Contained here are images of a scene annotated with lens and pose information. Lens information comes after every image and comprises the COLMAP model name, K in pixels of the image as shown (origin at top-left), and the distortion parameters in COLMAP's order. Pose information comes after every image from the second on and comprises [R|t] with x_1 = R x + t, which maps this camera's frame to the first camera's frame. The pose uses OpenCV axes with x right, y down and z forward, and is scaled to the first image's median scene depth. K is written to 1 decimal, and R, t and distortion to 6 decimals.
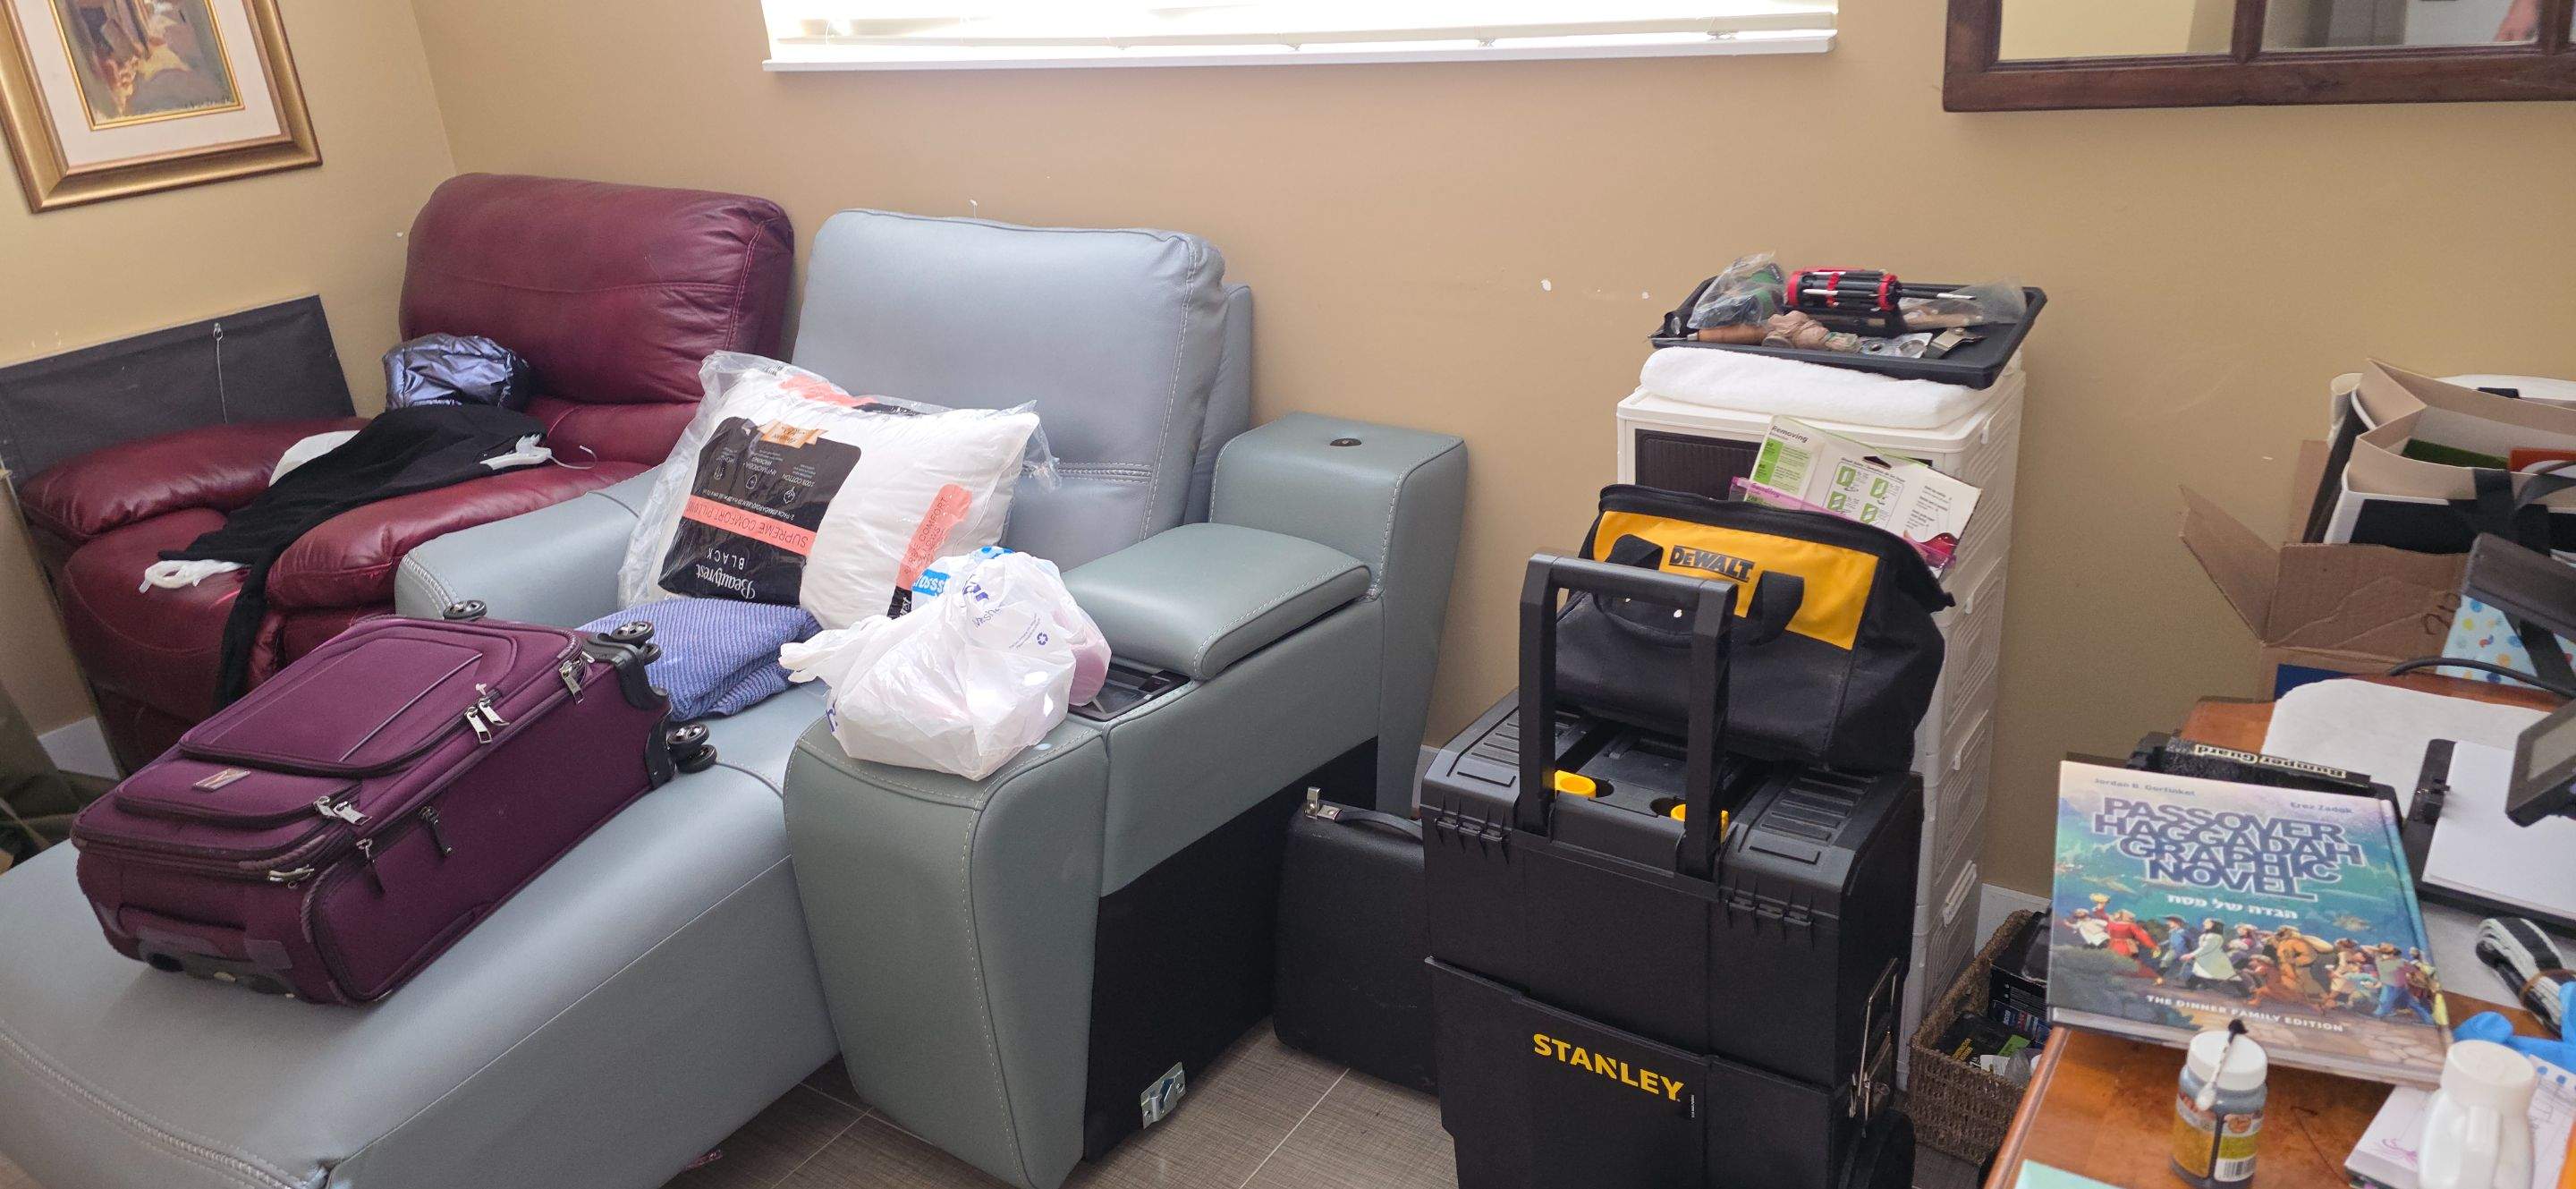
lens RADIAL K [[1698.8, 0, 1288.0], [0, 1698.8, 594.5], [0, 0, 1]] dist [0.075734, -0.083482]
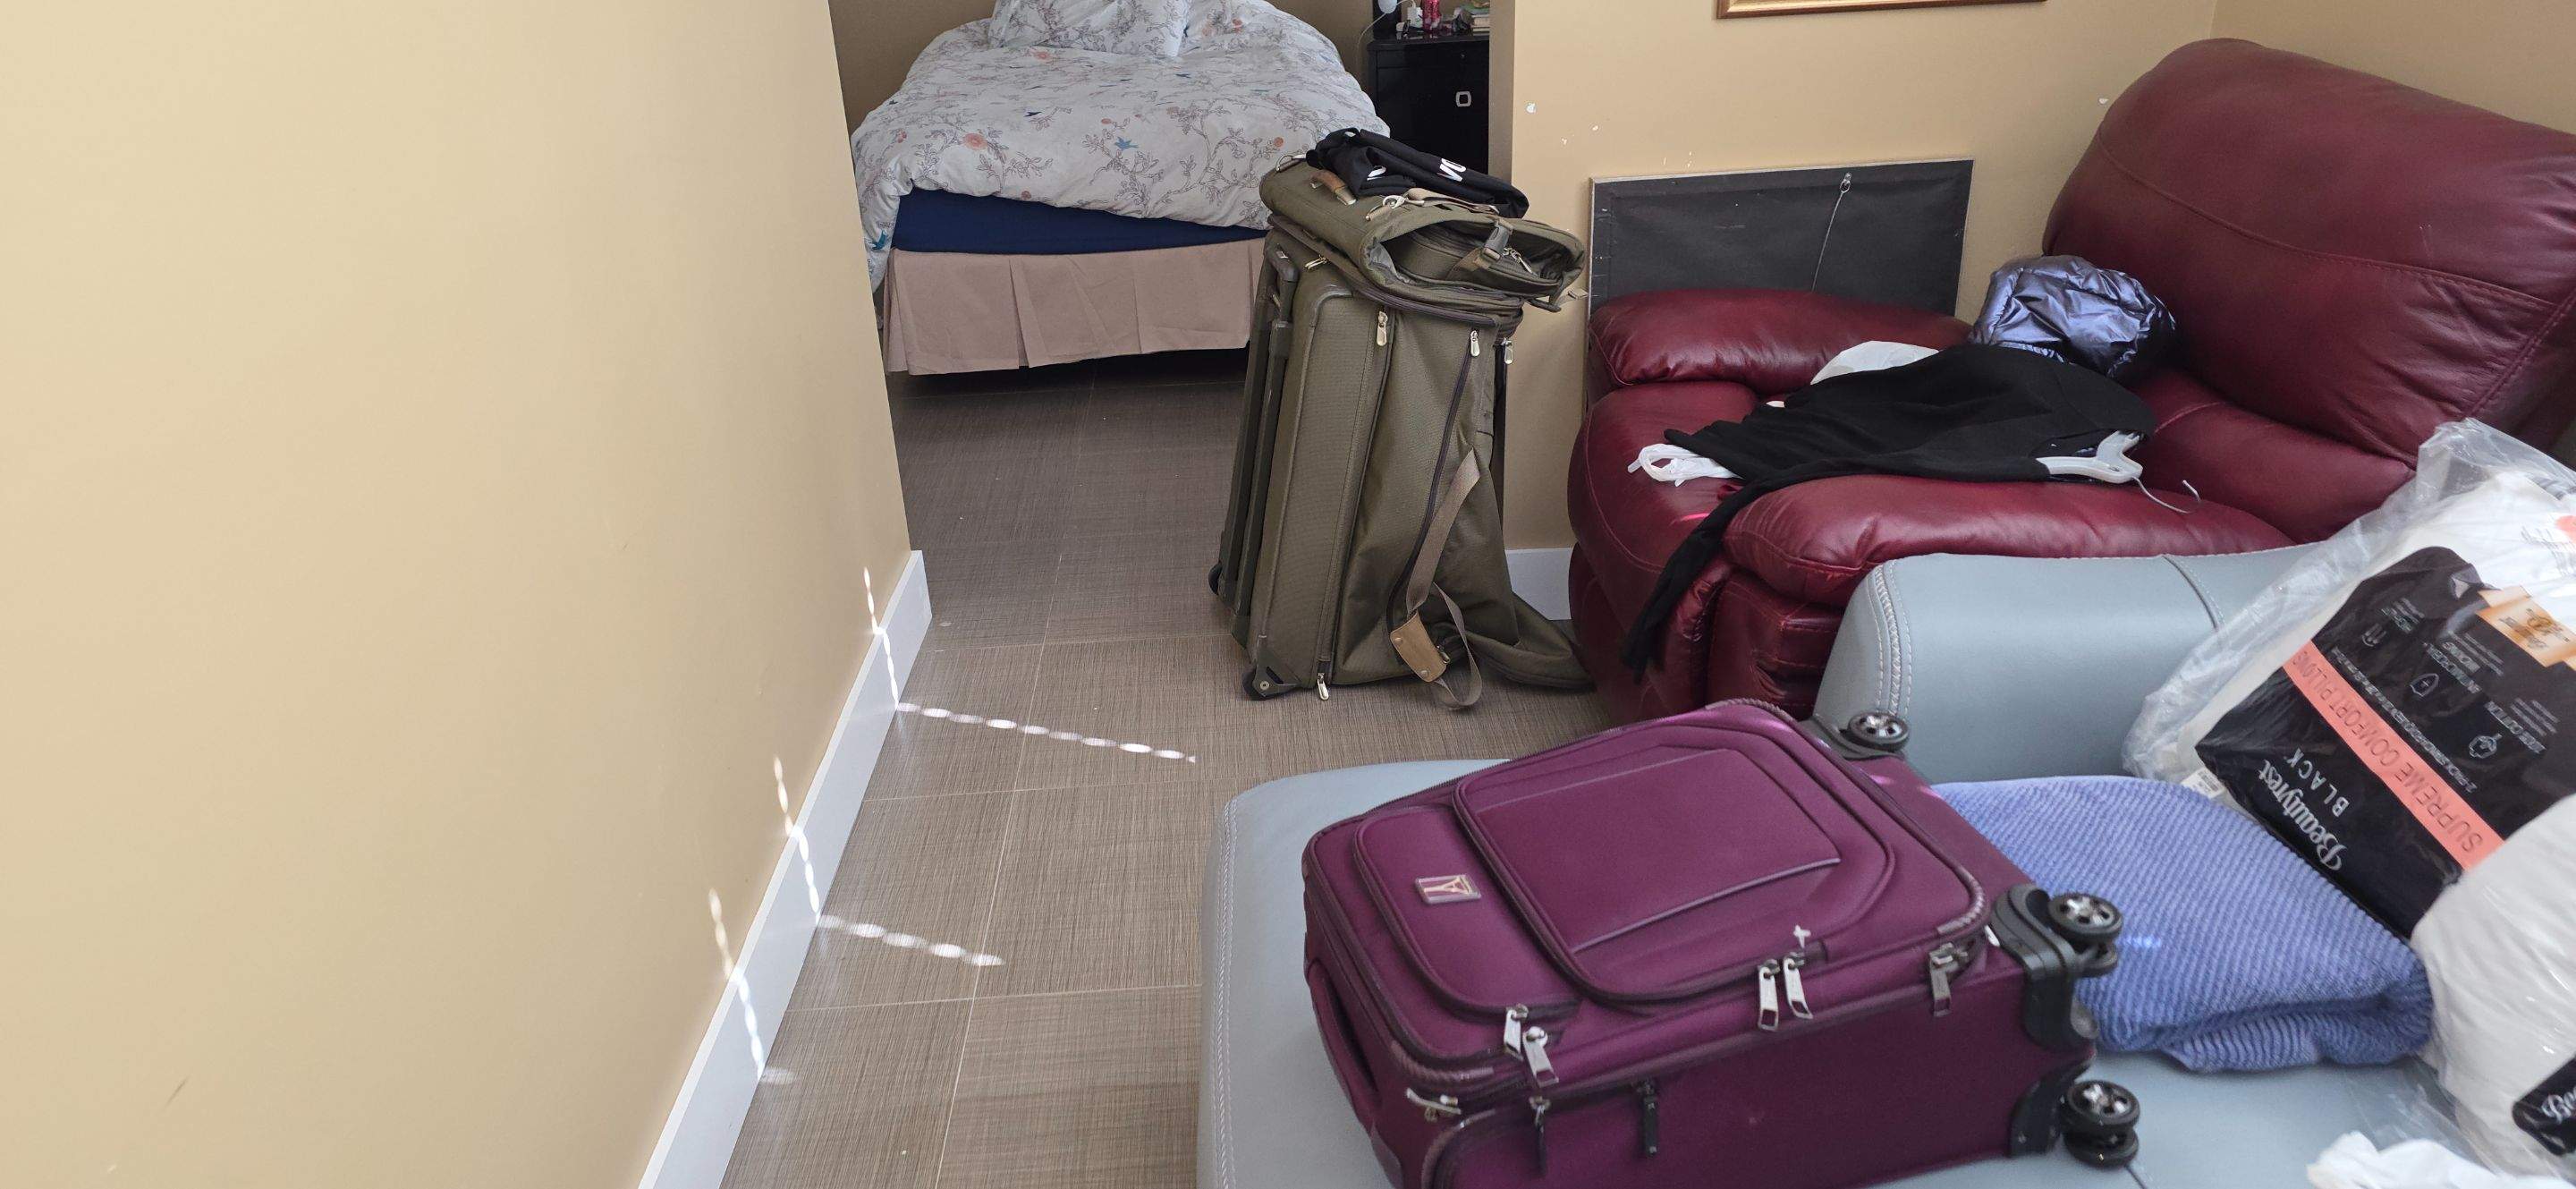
lens RADIAL K [[1698.8, 0, 1288.0], [0, 1698.8, 594.5], [0, 0, 1]] dist [0.075734, -0.083482]
pose [[0.591884, 0.390321, -0.705211, -0.133595], [-0.314092, 0.917455, 0.244177, -0.106984], [0.742307, 0.076976, 0.665624, 0.309689]]
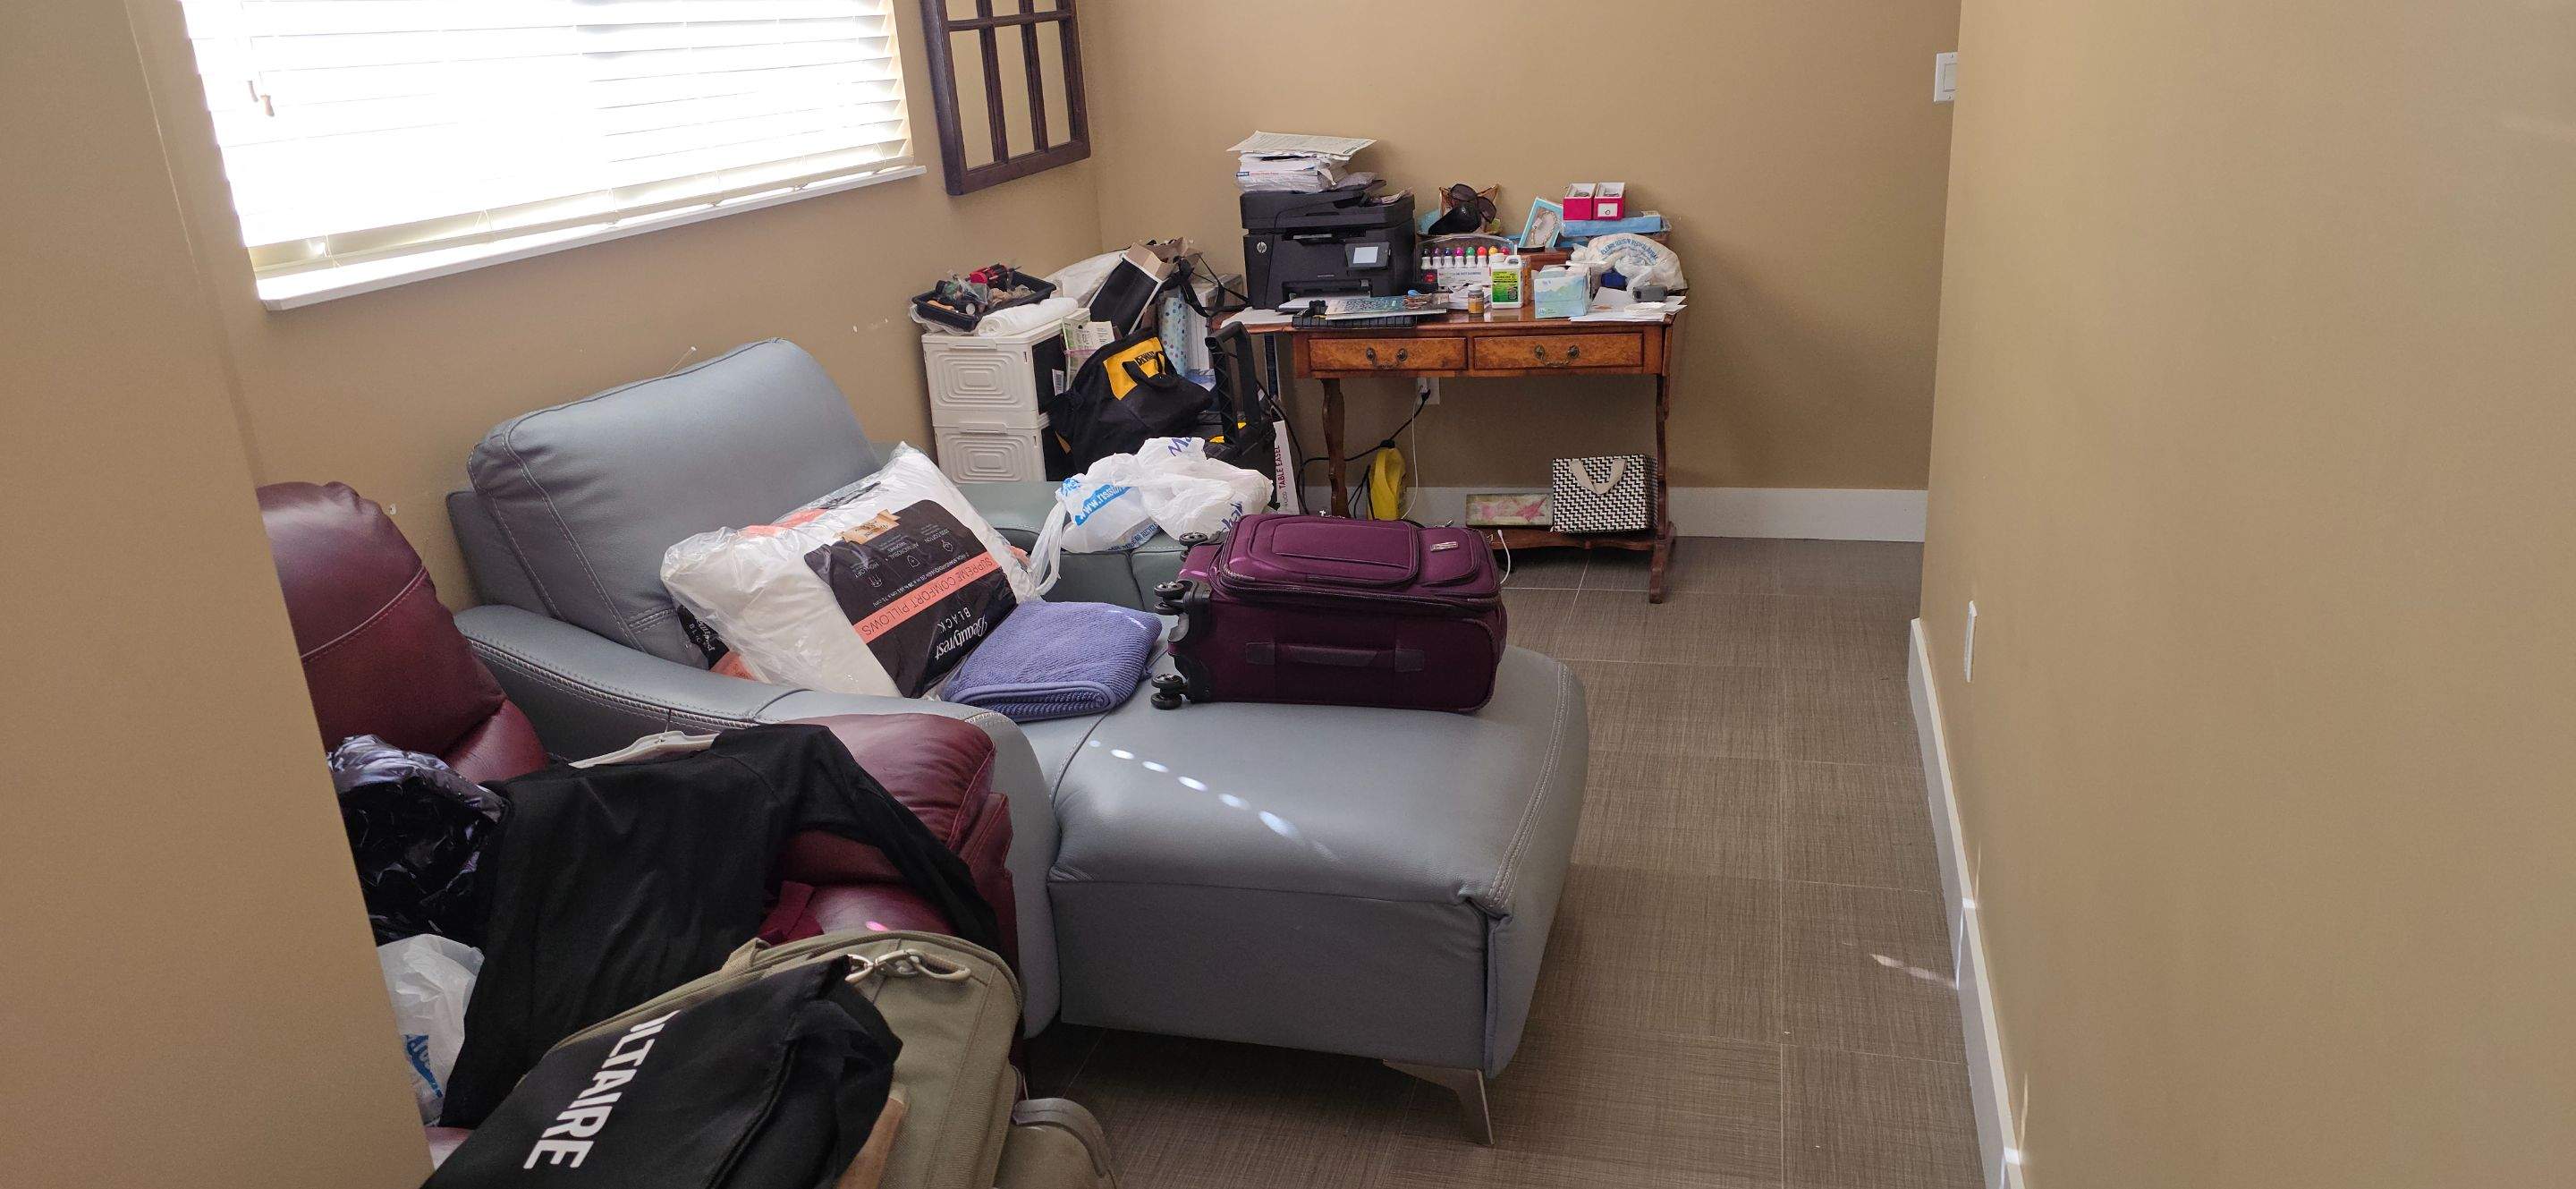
lens RADIAL K [[1698.8, 0, 1288.0], [0, 1698.8, 594.5], [0, 0, 1]] dist [0.075734, -0.083482]
pose [[-0.312328, -0.209440, 0.926599, -1.340704], [0.442343, 0.831137, 0.336963, -0.295525], [-0.840705, 0.515117, -0.166943, 0.927757]]
